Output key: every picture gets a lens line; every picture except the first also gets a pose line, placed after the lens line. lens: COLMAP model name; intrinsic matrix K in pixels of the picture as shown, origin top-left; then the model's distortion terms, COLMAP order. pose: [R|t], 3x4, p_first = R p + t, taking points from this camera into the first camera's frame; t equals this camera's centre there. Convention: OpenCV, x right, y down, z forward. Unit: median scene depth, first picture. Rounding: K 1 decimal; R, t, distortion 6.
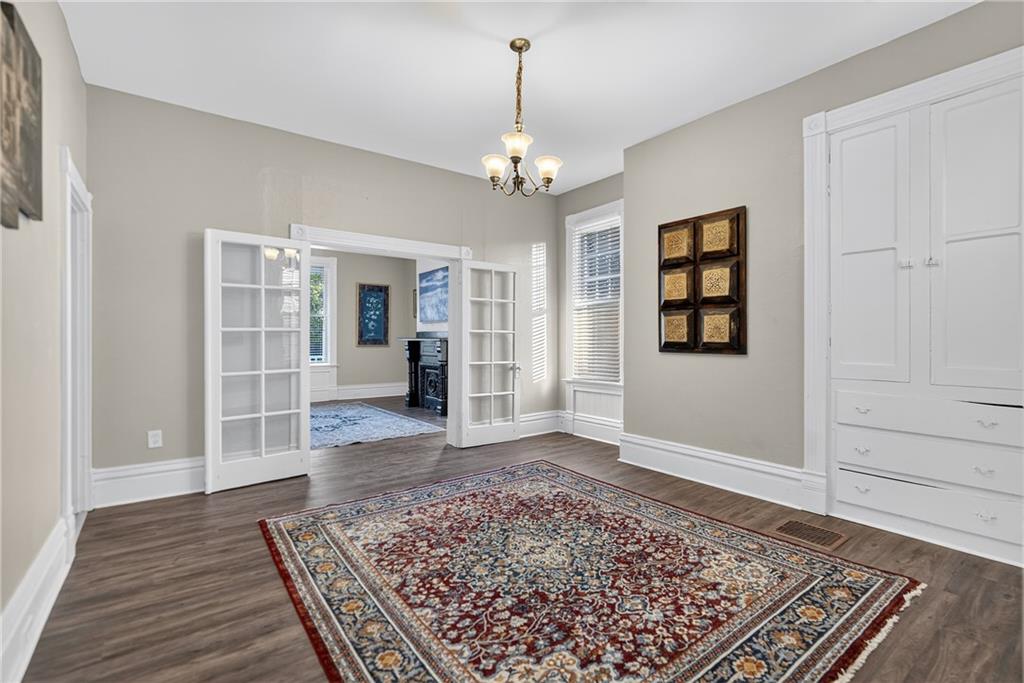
lens RADIAL K [[465.8, 0, 509.0], [0, 465.8, 339.6], [0, 0, 1]] dist [0.000840, -0.000907]
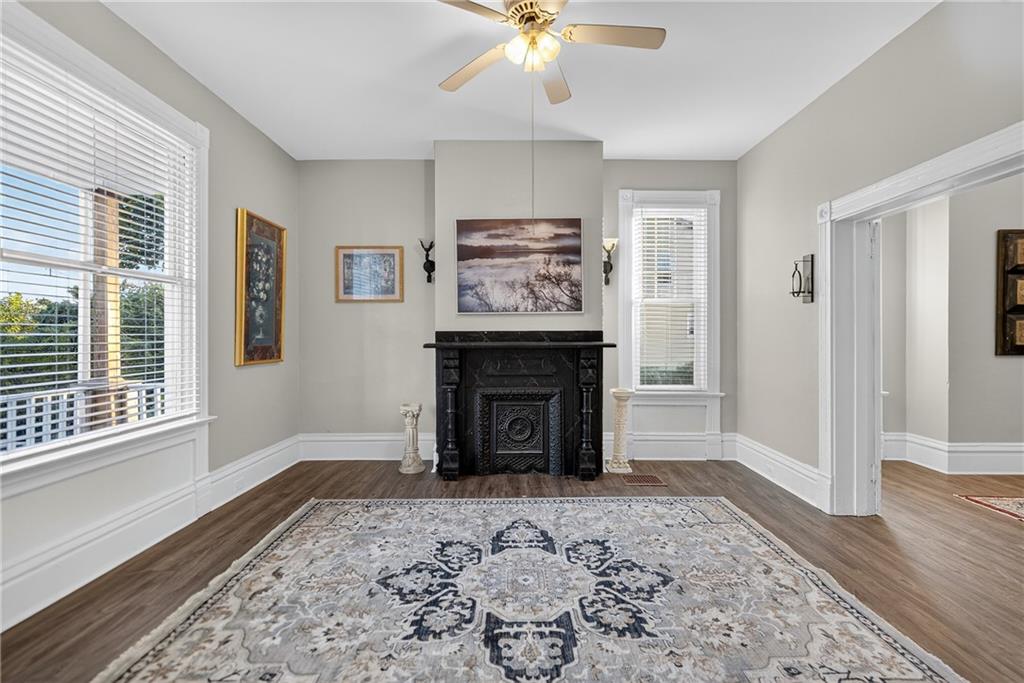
lens RADIAL K [[465.8, 0, 509.7], [0, 465.8, 334.3], [0, 0, 1]] dist [0.000840, -0.000907]
pose [[0.597523, -0.000731, 0.801851, -1.621103], [0.005592, 0.999979, -0.003255, -0.030635], [-0.801832, 0.006429, 0.597515, 1.807286]]
